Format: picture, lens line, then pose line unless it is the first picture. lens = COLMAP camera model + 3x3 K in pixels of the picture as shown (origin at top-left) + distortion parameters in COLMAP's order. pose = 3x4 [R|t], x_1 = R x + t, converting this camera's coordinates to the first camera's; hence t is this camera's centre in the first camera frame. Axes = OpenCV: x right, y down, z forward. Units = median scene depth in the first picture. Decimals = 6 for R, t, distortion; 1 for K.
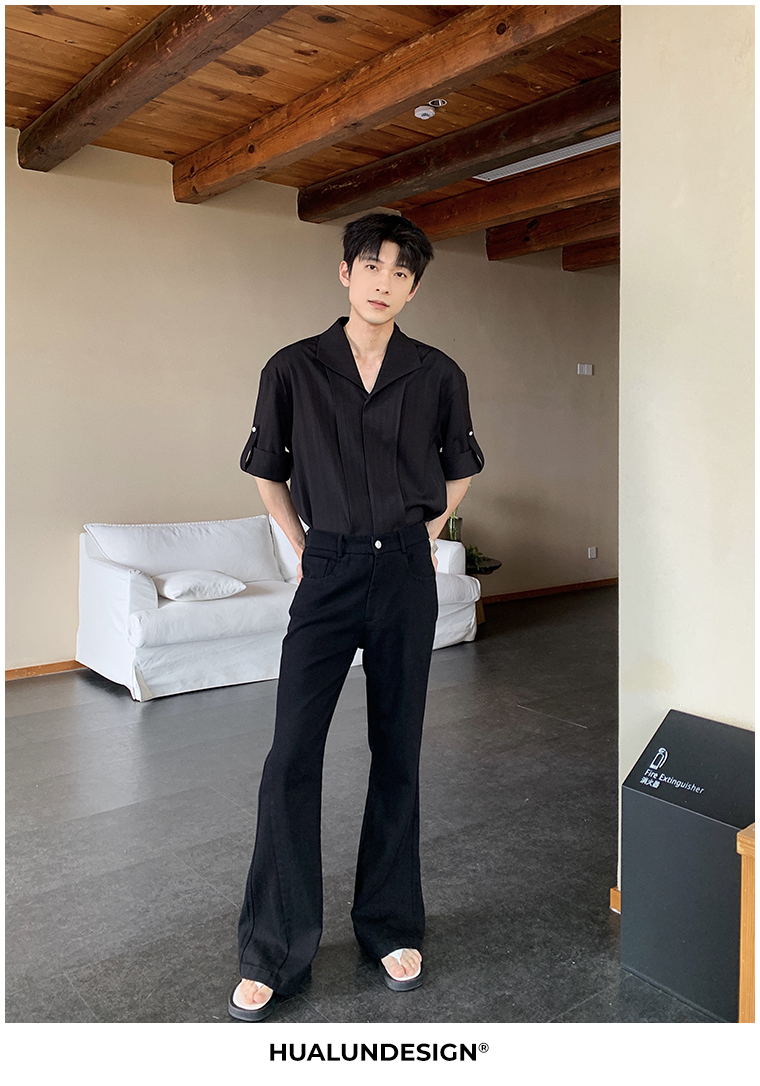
lens RADIAL K [[850.7, 0, 355.4], [0, 850.7, 433.5], [0, 0, 1]] dist [-0.014811, 0.003272]
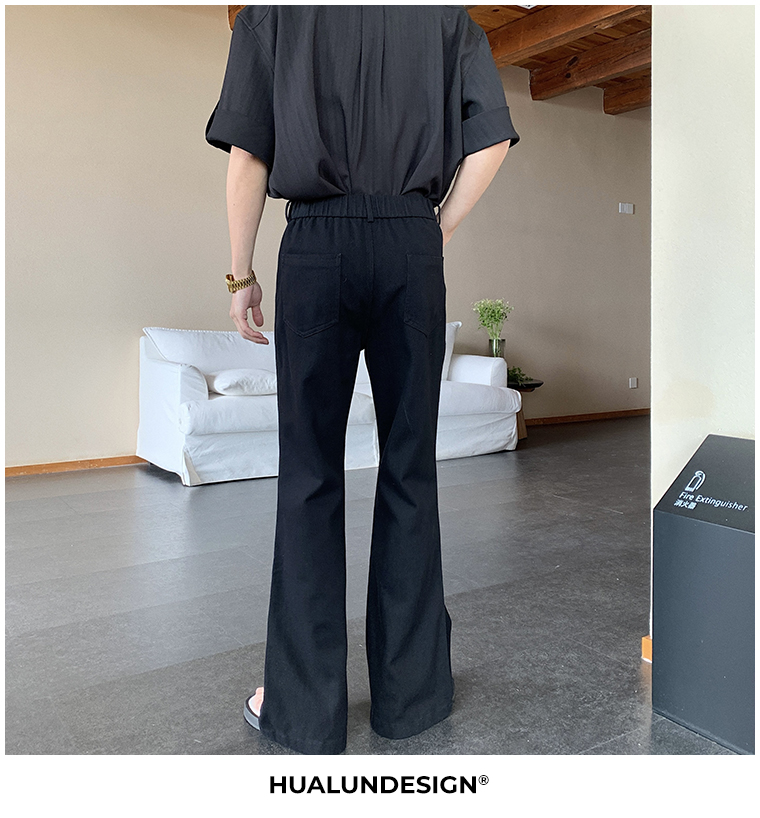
lens RADIAL K [[751.5, 0, 372.6], [0, 751.5, 309.1], [0, 0, 1]] dist [0.006074, -0.020657]
pose [[0.997930, -0.000120, -0.064310, 0.040468], [0.000089, 1.000000, -0.000480, 0.120619], [0.064310, 0.000474, 0.997930, 0.108796]]
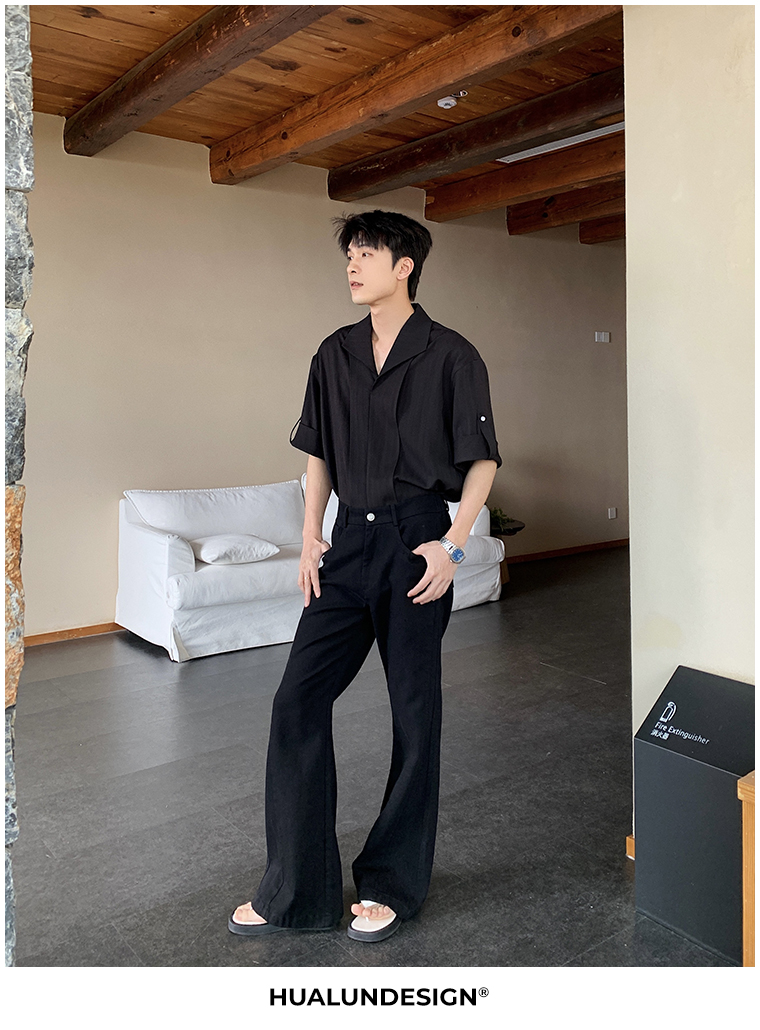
lens RADIAL K [[828.1, 0, 392.3], [0, 828.1, 365.9], [0, 0, 1]] dist [-0.013206, 0.001617]
pose [[0.999925, -0.005053, 0.011184, -0.000585], [0.005455, 0.999328, -0.036249, -0.011123], [-0.010994, 0.036307, 0.999280, -0.034308]]
